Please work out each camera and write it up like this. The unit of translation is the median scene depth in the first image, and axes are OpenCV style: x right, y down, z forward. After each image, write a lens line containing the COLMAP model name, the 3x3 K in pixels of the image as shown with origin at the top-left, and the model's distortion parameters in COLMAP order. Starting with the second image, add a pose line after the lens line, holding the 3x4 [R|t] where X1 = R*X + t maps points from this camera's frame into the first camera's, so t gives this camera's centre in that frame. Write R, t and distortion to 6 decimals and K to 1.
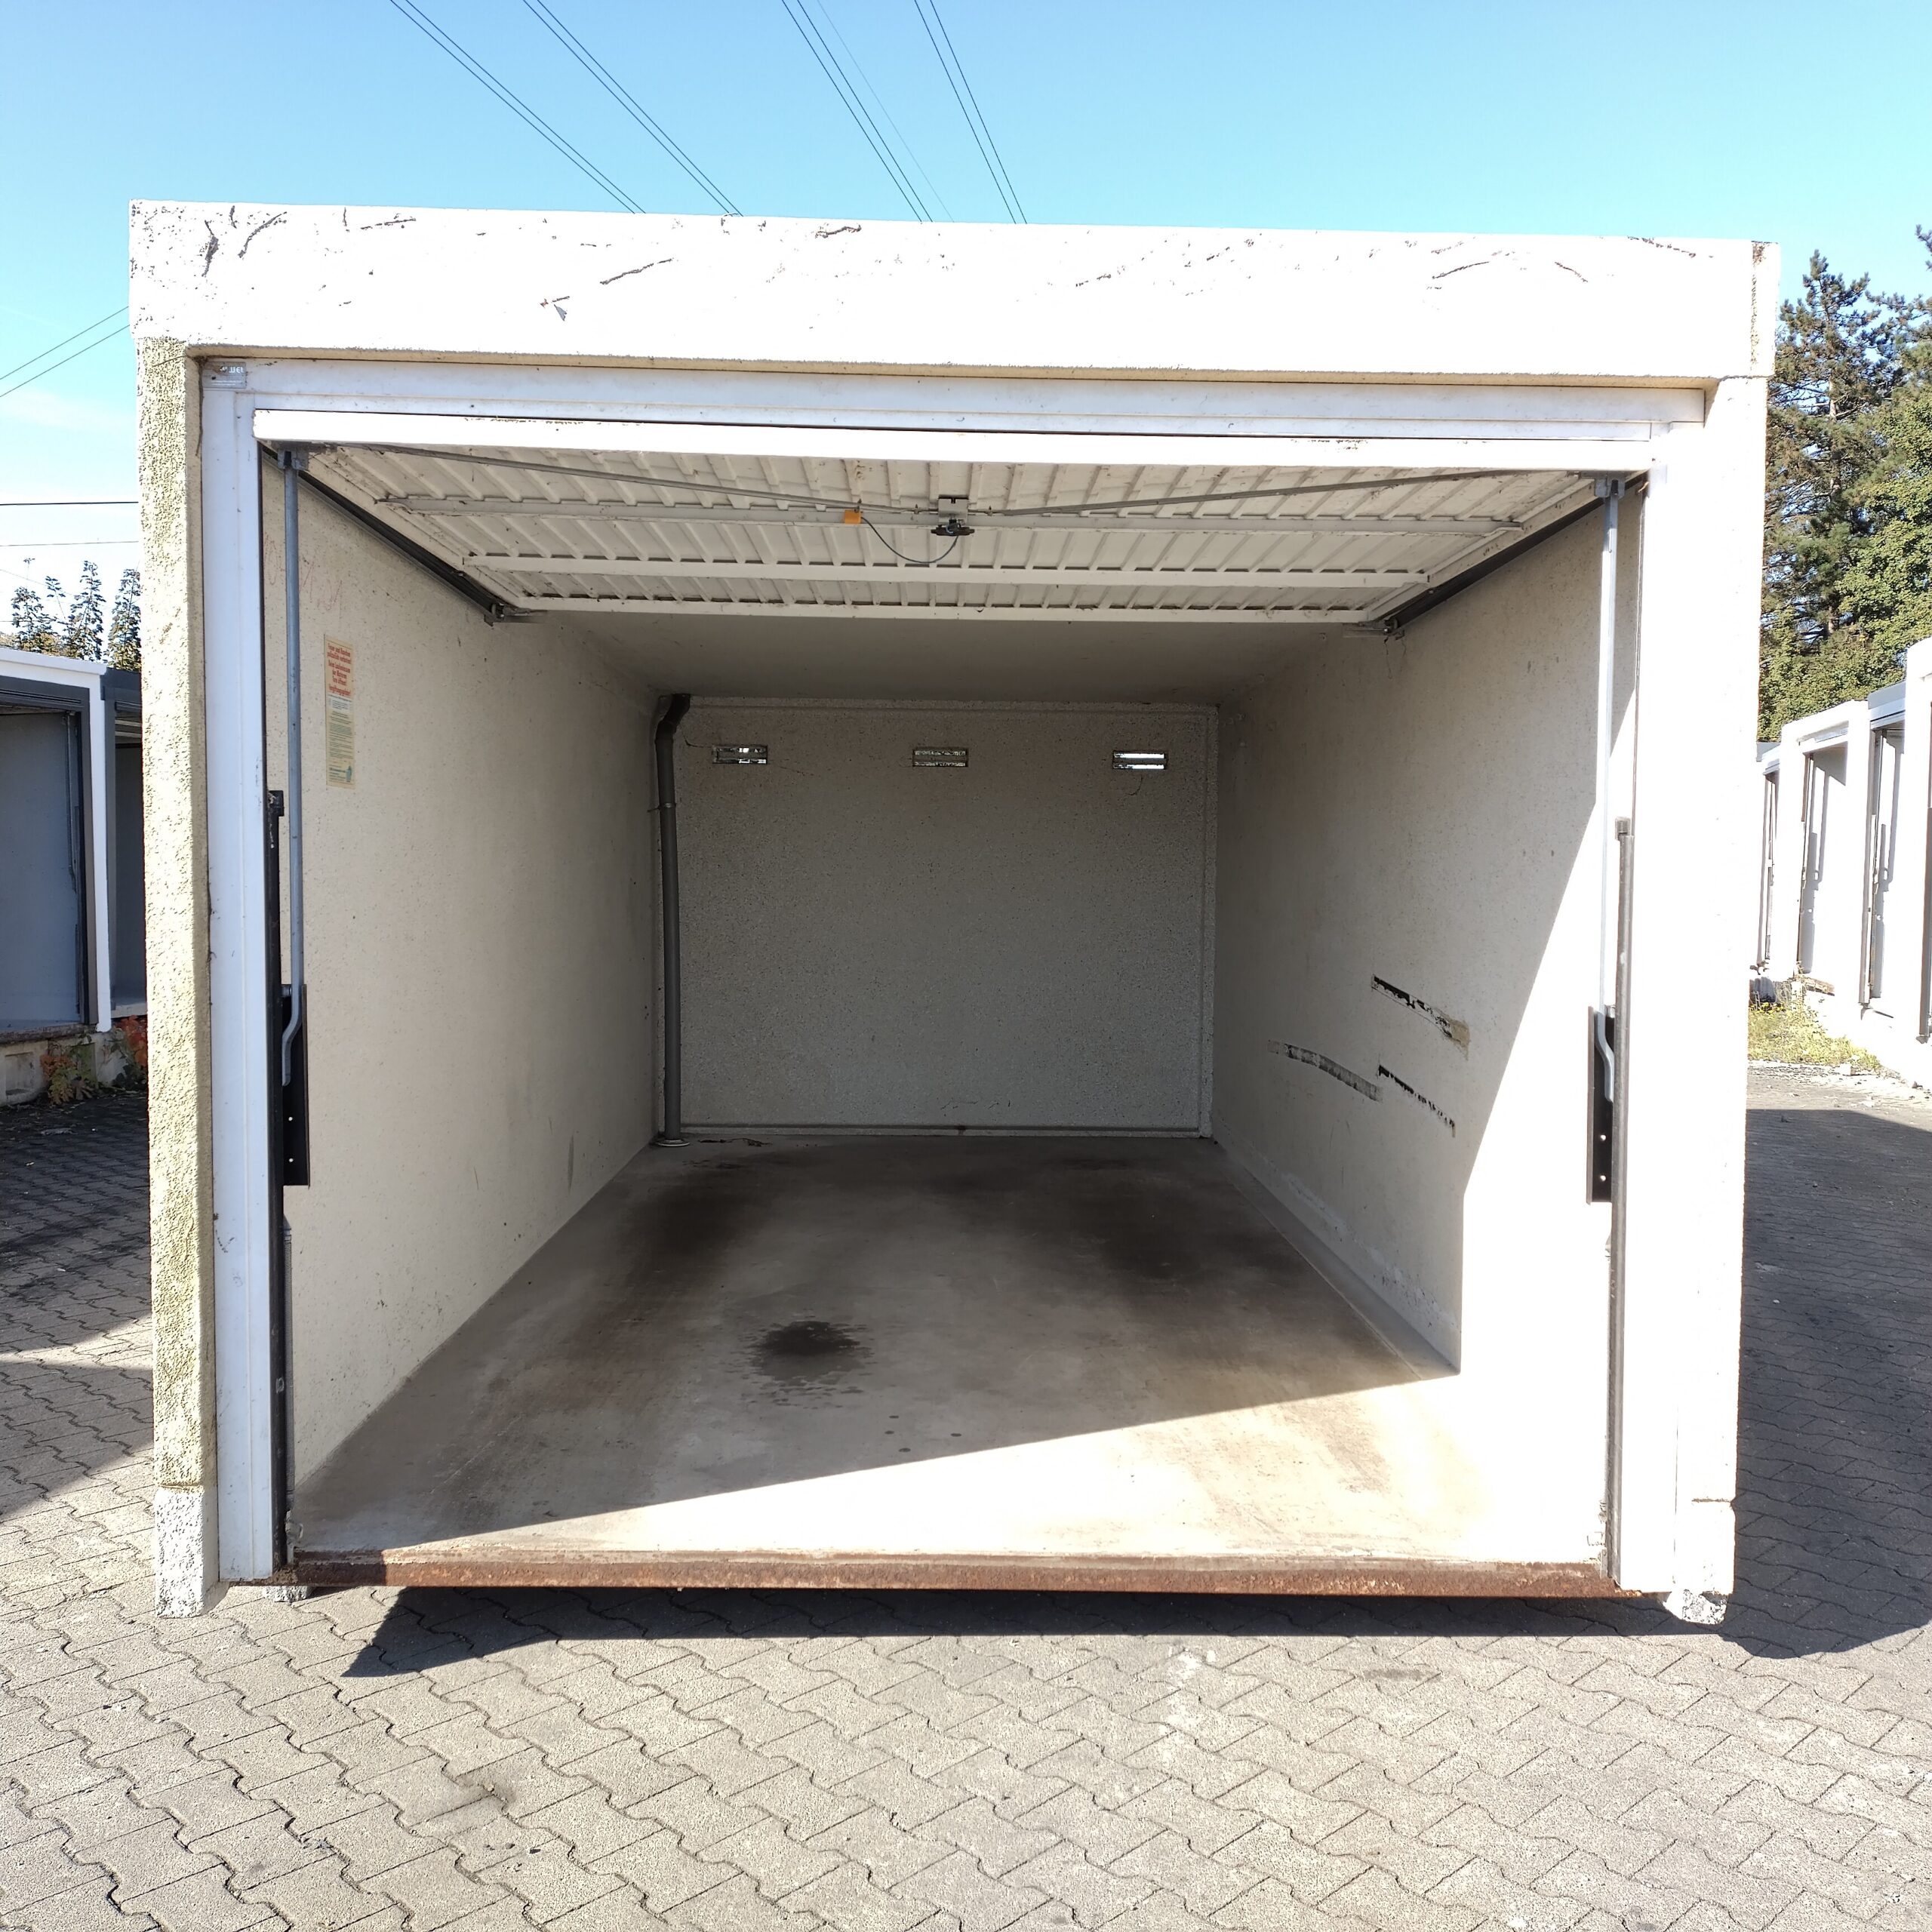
lens RADIAL K [[1928.0, 0, 986.2], [0, 1928.0, 987.8], [0, 0, 1]] dist [0.015248, 0.000000]
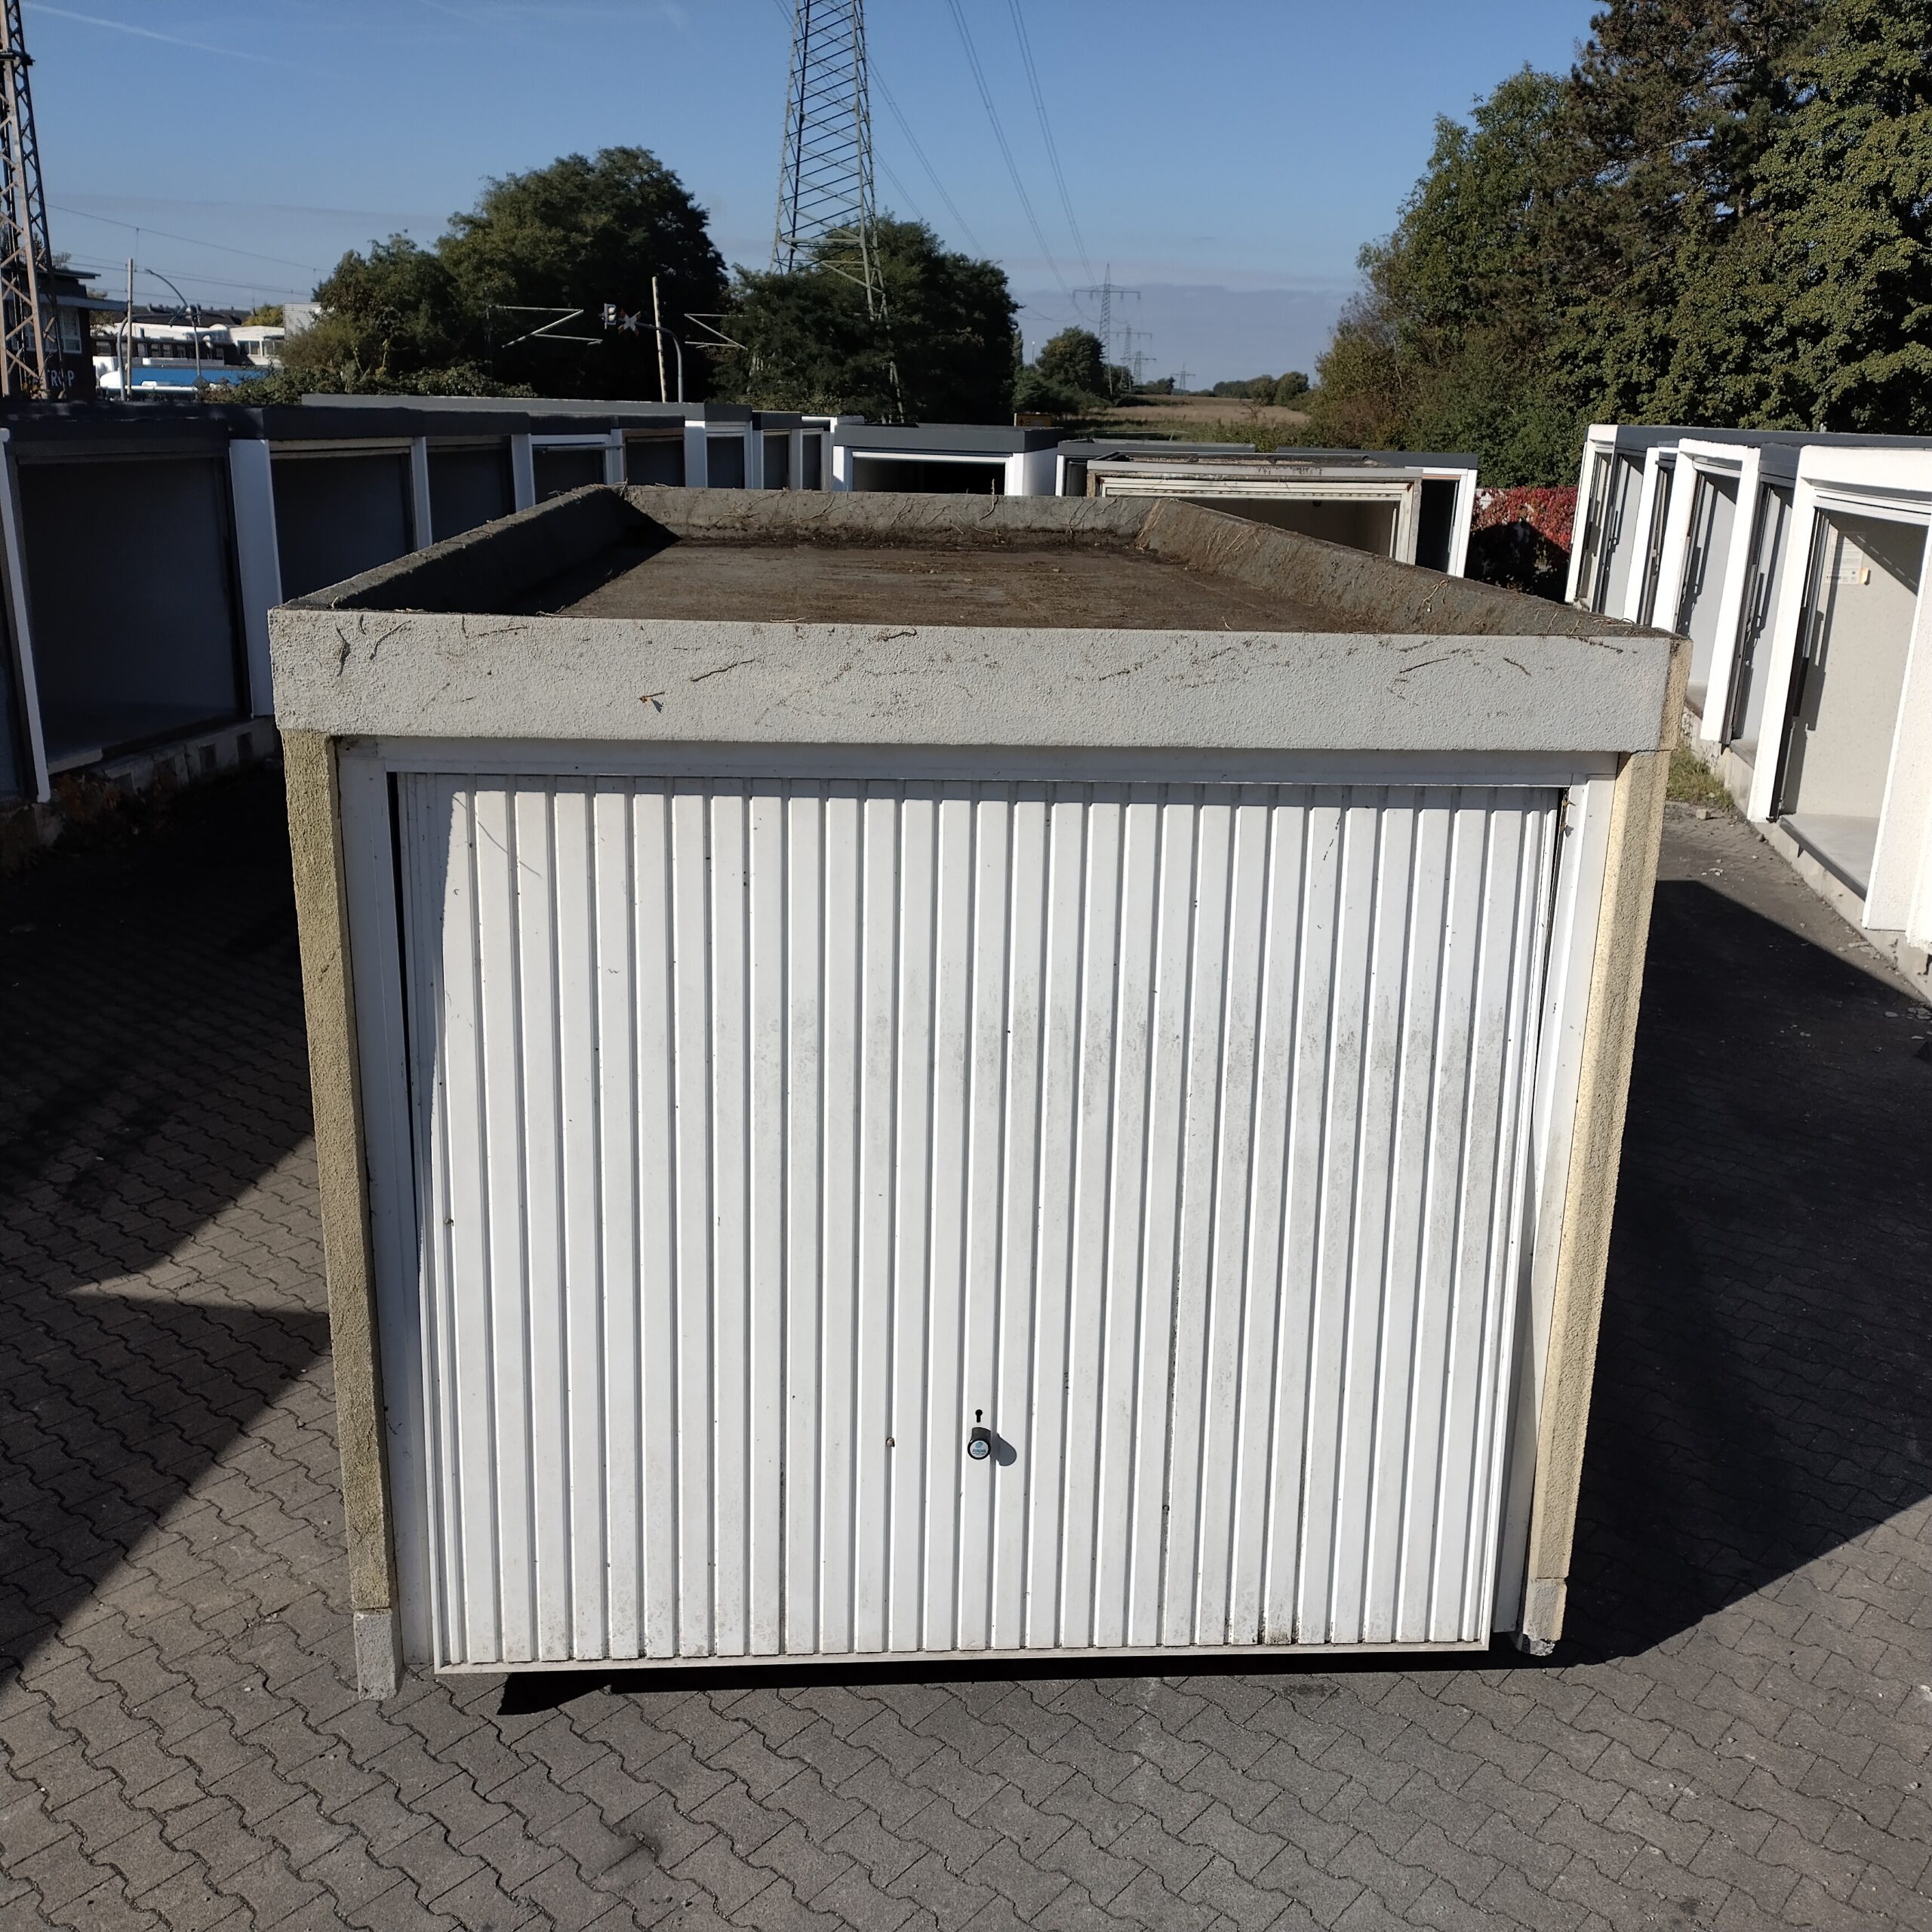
lens RADIAL K [[1928.0, 0, 993.4], [0, 1928.0, 996.1], [0, 0, 1]] dist [0.015248, 0.000000]
pose [[0.997618, -0.003692, 0.068888, -0.096599], [-0.012865, 0.971092, 0.238357, -0.444102], [-0.067777, -0.238675, 0.968731, -0.163134]]
